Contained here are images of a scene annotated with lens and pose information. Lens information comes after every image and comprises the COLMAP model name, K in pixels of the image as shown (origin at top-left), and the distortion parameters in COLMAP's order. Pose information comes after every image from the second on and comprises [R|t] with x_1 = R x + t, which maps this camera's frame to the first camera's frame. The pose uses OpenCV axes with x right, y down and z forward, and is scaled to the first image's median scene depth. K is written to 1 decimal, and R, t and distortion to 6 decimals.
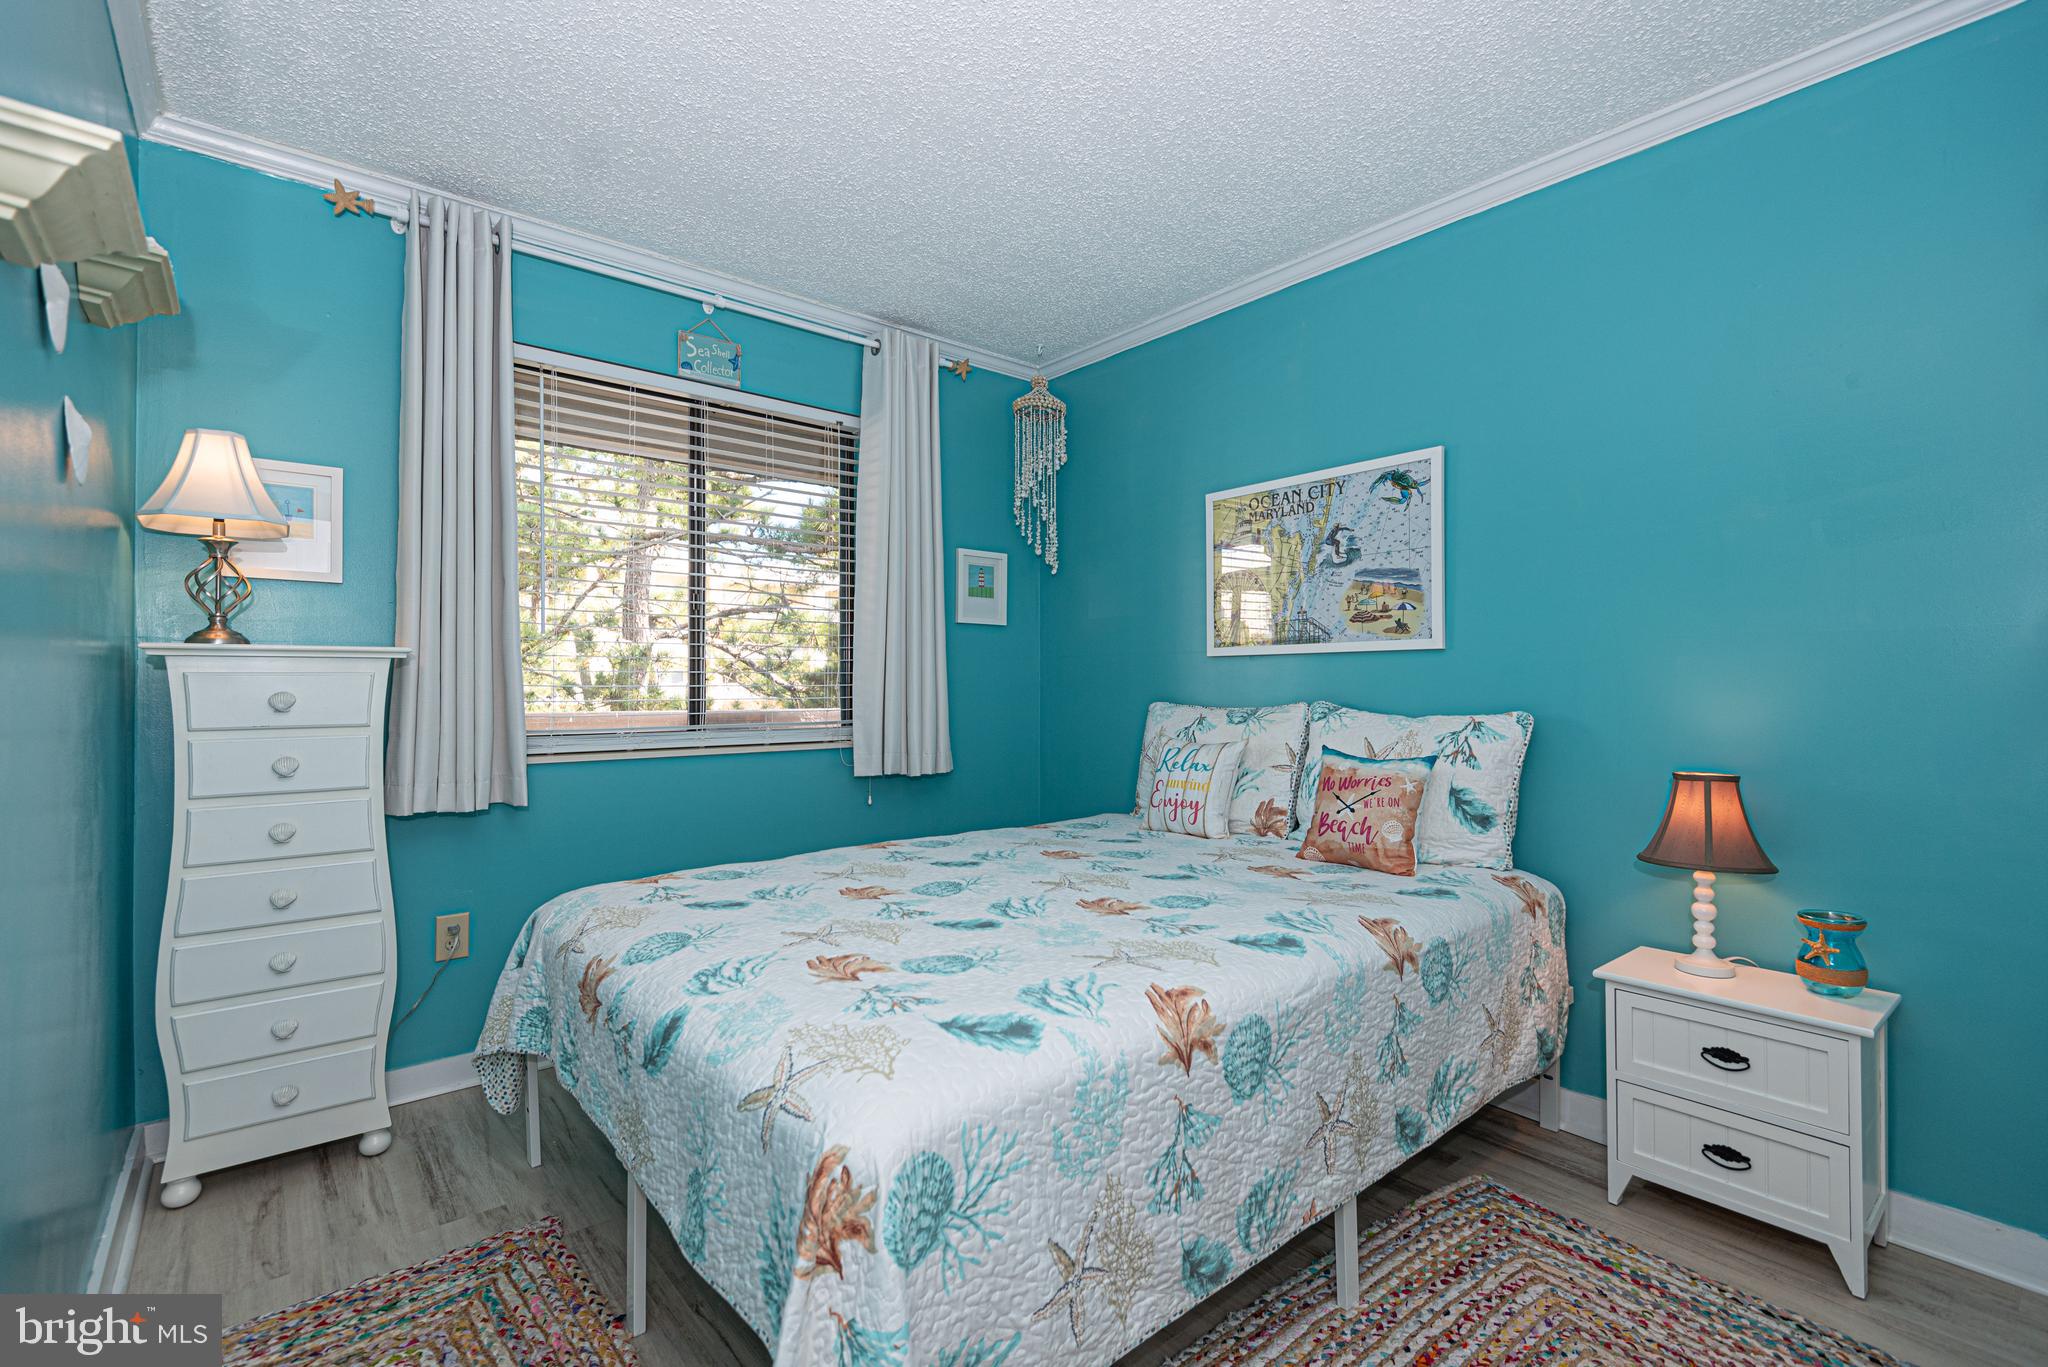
lens RADIAL K [[931.2, 0, 1029.8], [0, 931.2, 685.3], [0, 0, 1]] dist [0.020645, -0.012653]
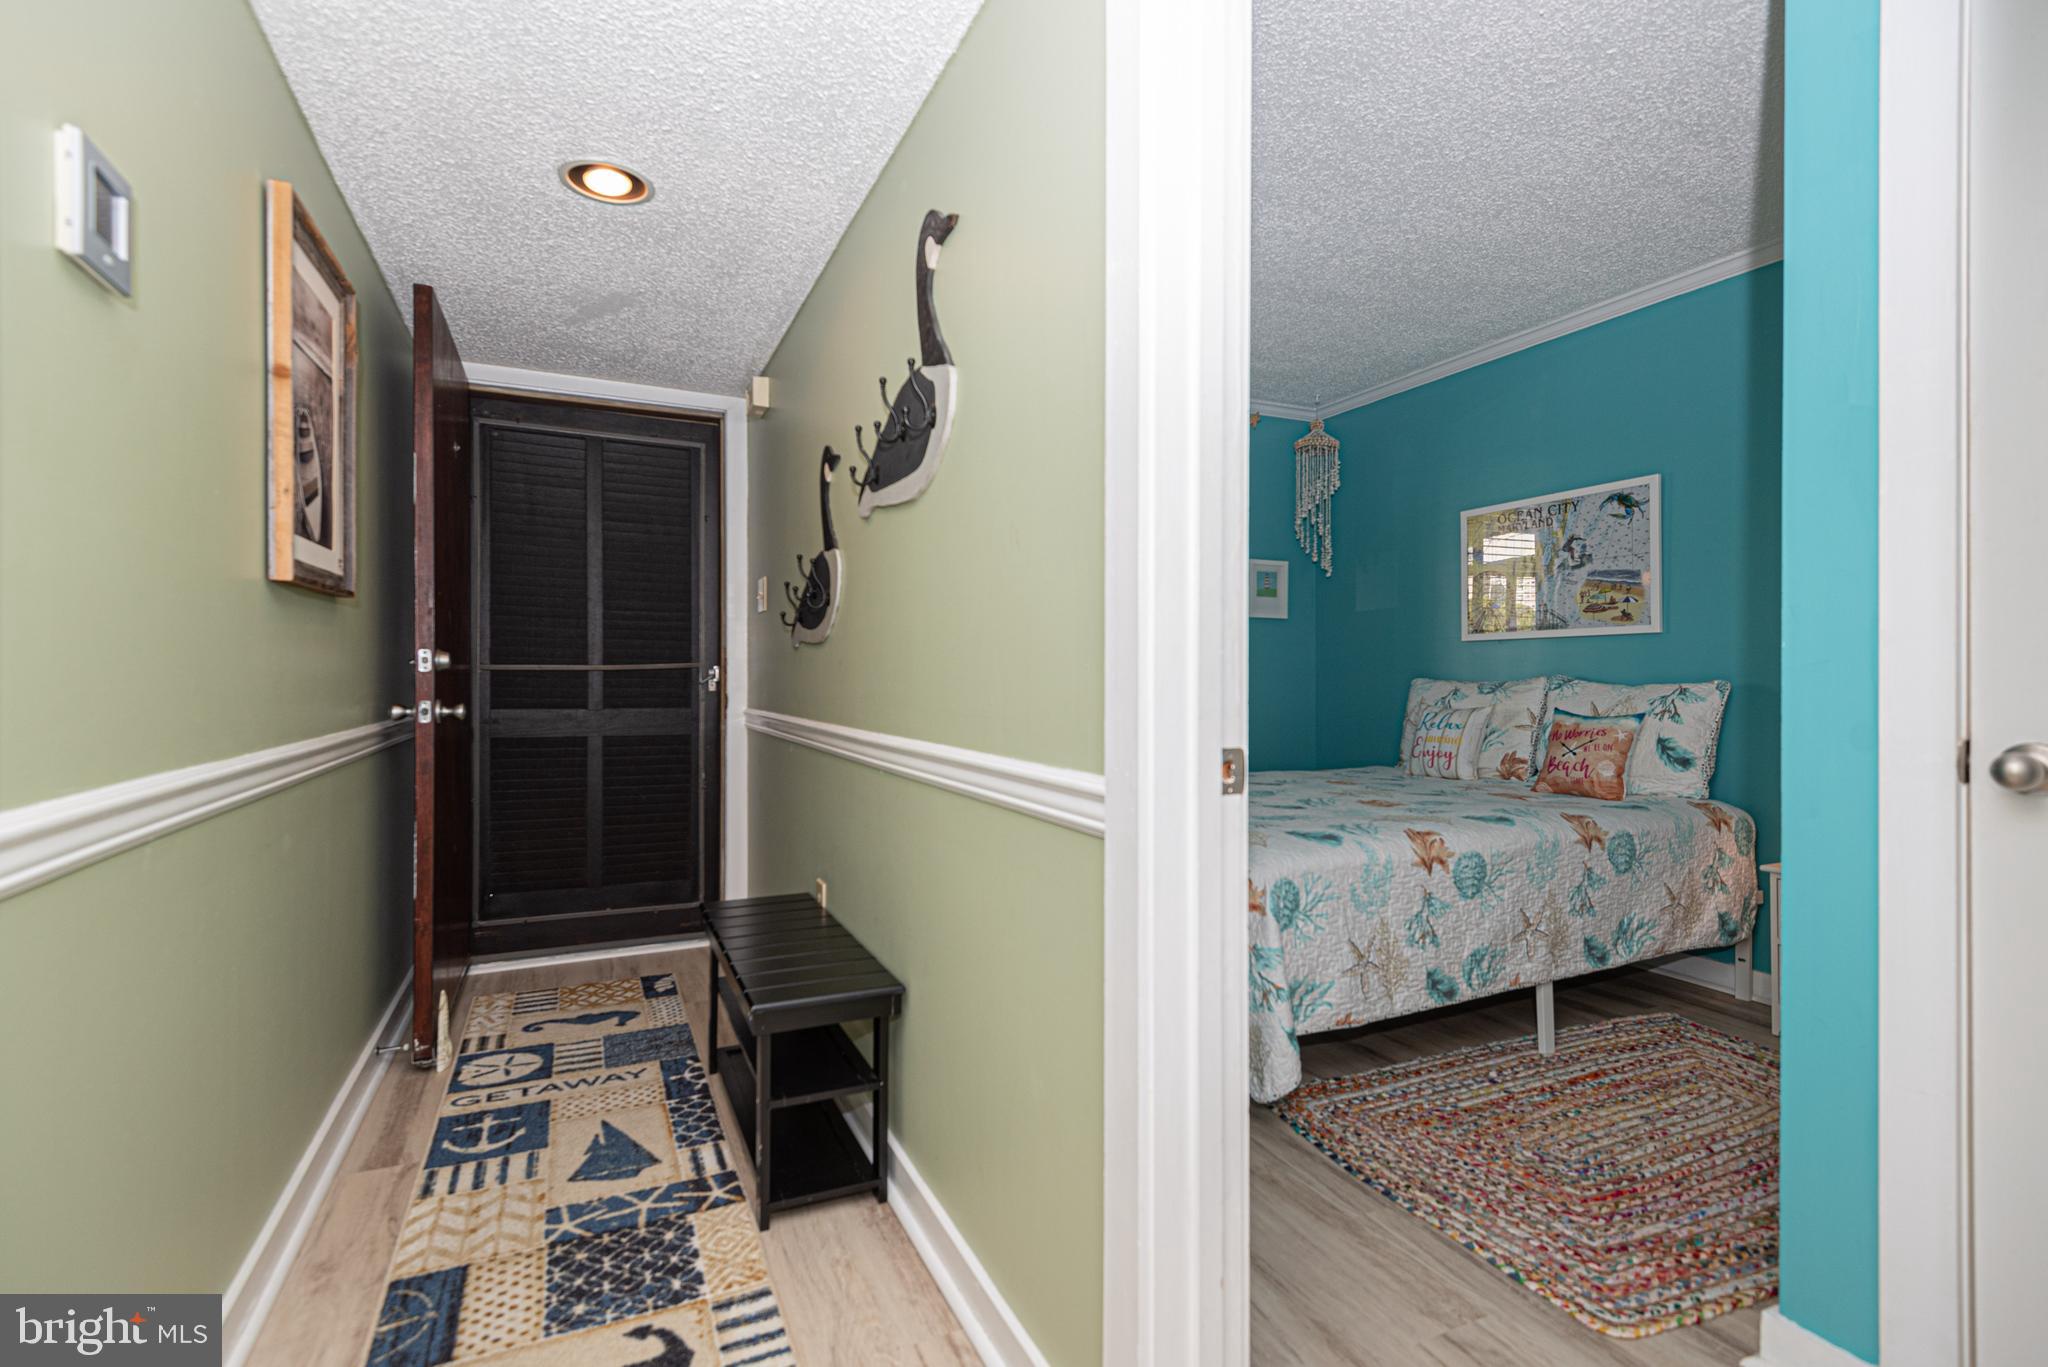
lens RADIAL K [[931.2, 0, 1006.0], [0, 931.2, 670.8], [0, 0, 1]] dist [0.020645, -0.012653]
pose [[0.958793, 0.000361, -0.284105, -0.054772], [-0.002695, 0.999966, -0.007823, 0.027739], [0.284092, 0.008266, 0.958761, -0.523906]]
